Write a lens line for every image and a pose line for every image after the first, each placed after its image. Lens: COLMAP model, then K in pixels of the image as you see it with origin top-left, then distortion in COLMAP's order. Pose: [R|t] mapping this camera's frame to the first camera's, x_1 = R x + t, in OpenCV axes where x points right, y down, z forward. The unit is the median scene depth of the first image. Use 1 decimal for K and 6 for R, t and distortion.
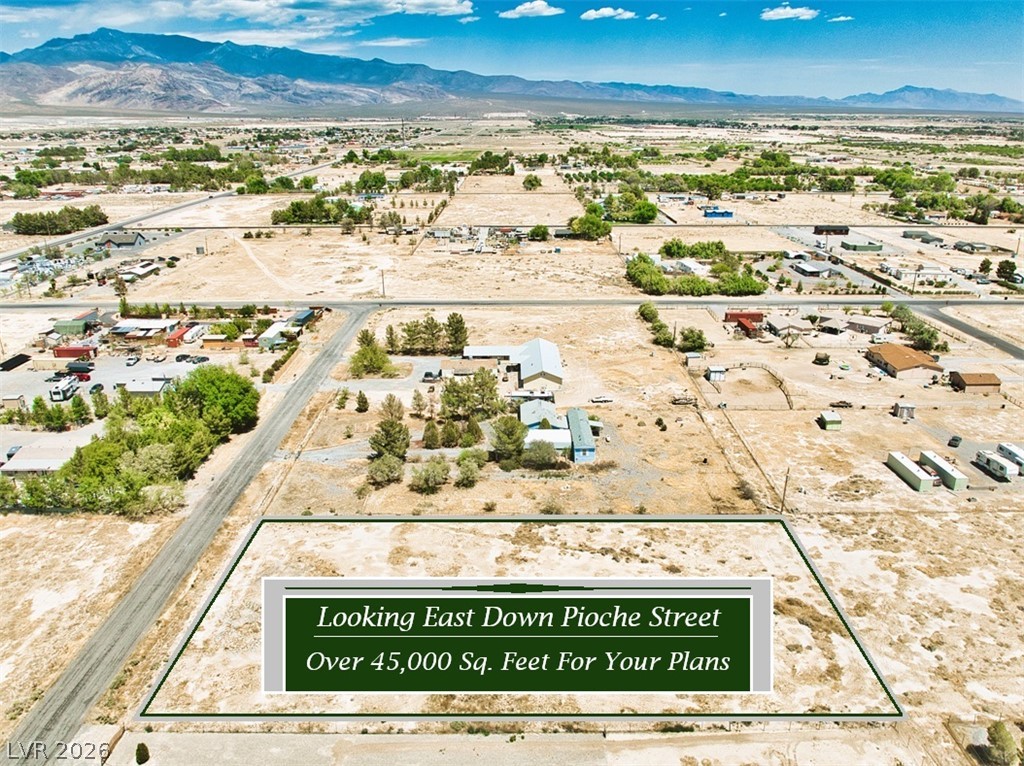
lens RADIAL K [[751.9, 0, 517.9], [0, 751.9, 392.4], [0, 0, 1]] dist [-0.031934, -0.012673]
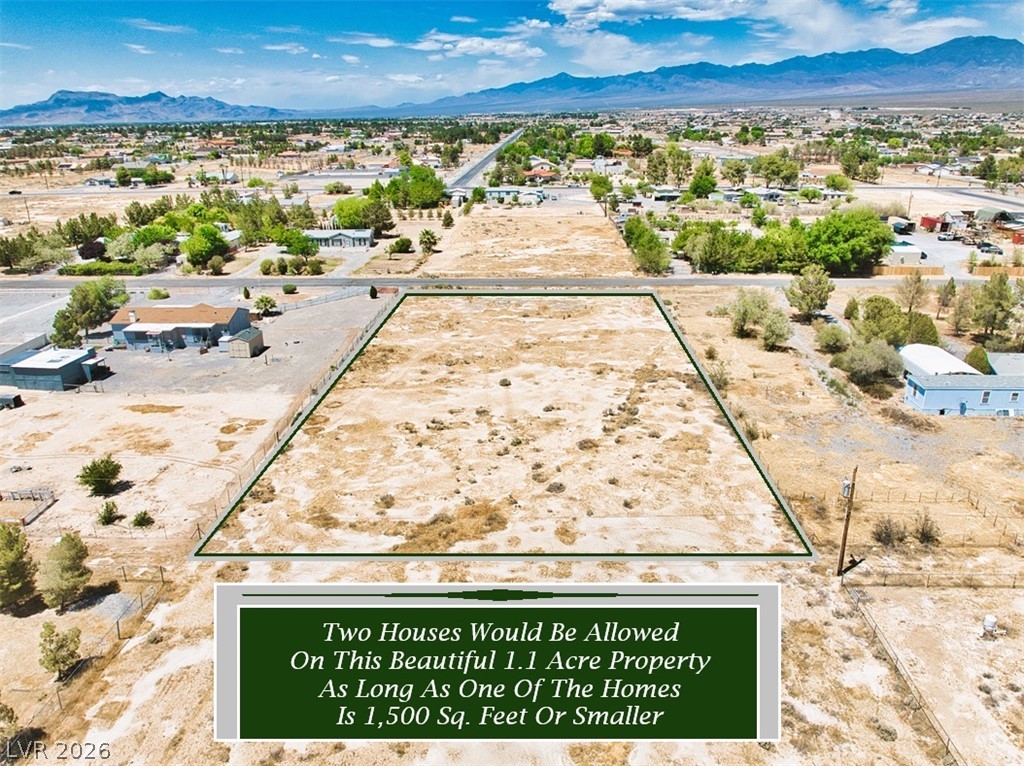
lens RADIAL K [[751.9, 0, 513.9], [0, 751.9, 389.7], [0, 0, 1]] dist [-0.031934, -0.012673]
pose [[-0.044237, 0.349026, -0.936068, 0.219265], [-0.339749, 0.875881, 0.342641, -0.003675], [0.939475, 0.333186, 0.079835, 0.232223]]
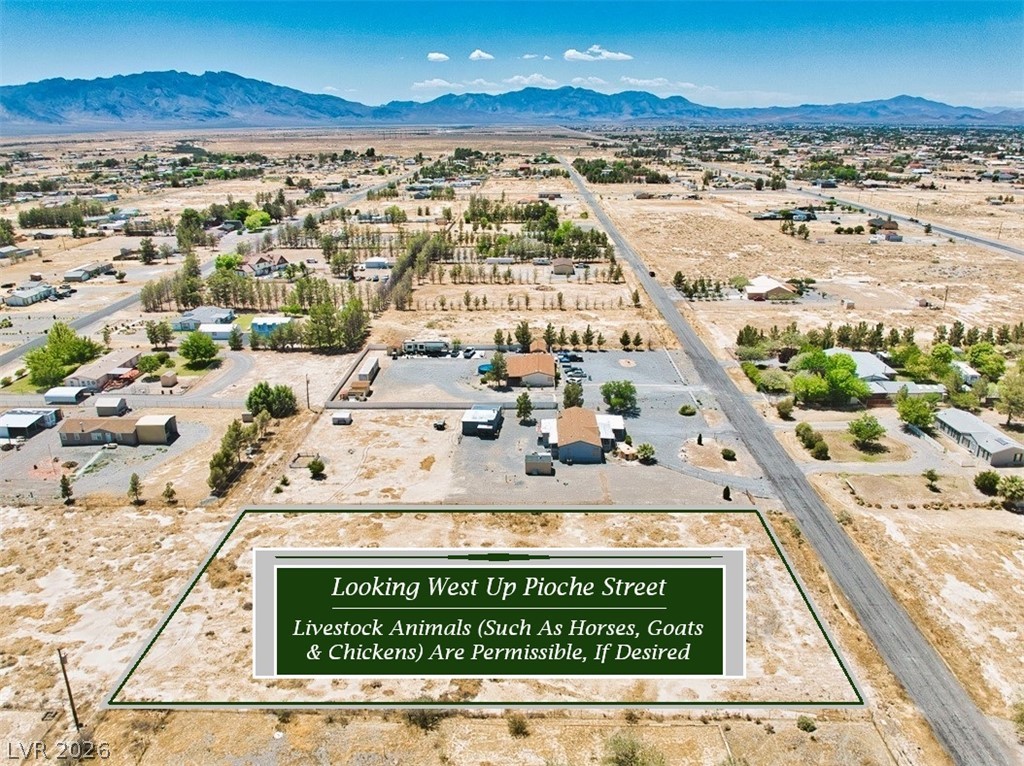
lens RADIAL K [[751.9, 0, 516.1], [0, 751.9, 394.2], [0, 0, 1]] dist [-0.031934, -0.012673]
pose [[-0.999606, 0.000367, 0.028073, -0.016141], [0.018486, 0.761163, 0.648297, -0.142437], [-0.021131, 0.648561, -0.760869, 0.398223]]
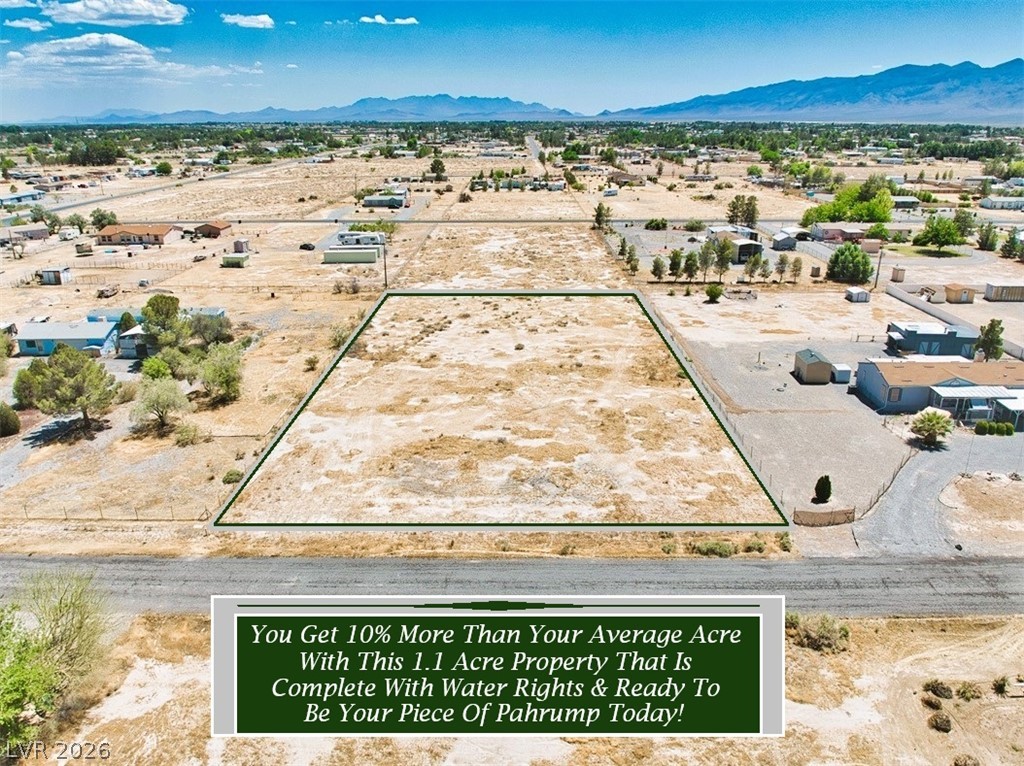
lens RADIAL K [[751.9, 0, 514.5], [0, 751.9, 390.0], [0, 0, 1]] dist [-0.031934, -0.012673]
pose [[0.013370, -0.338752, 0.940781, -0.232399], [0.351232, 0.882501, 0.312775, 0.003203], [-0.936193, 0.326250, 0.130780, 0.219886]]
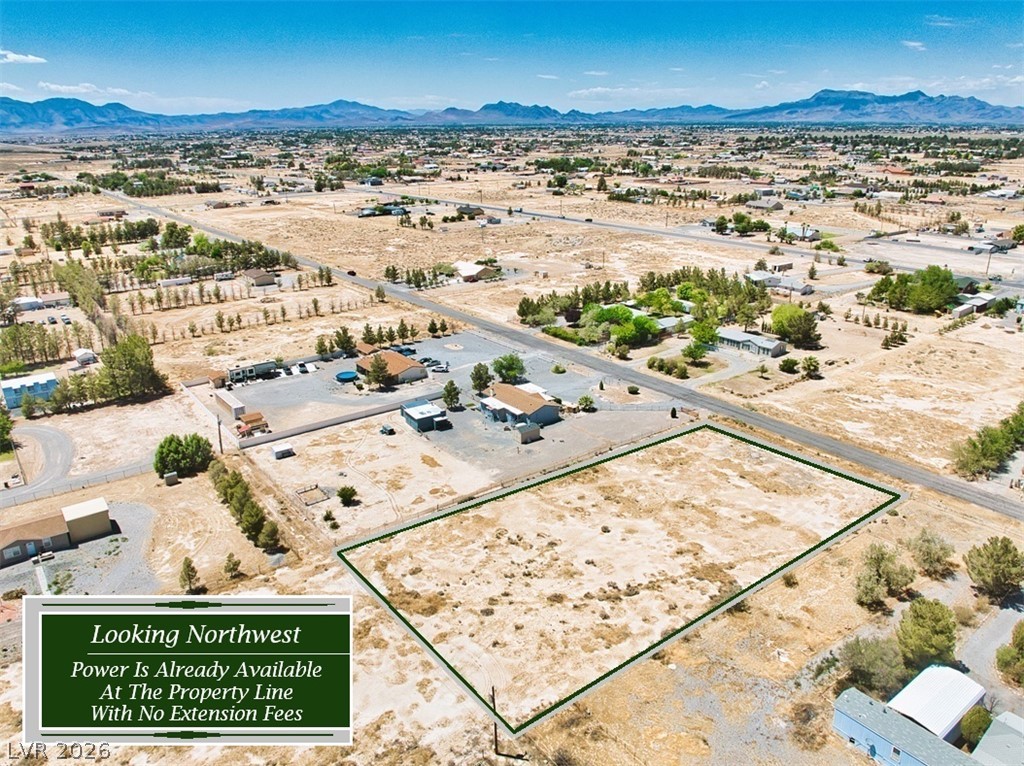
lens RADIAL K [[751.9, 0, 514.9], [0, 751.9, 385.1], [0, 0, 1]] dist [-0.031934, -0.012673]
pose [[-0.802428, 0.210268, -0.558477, 0.189284], [-0.194170, 0.792942, 0.577530, -0.131935], [0.564276, 0.571866, -0.595451, 0.366309]]
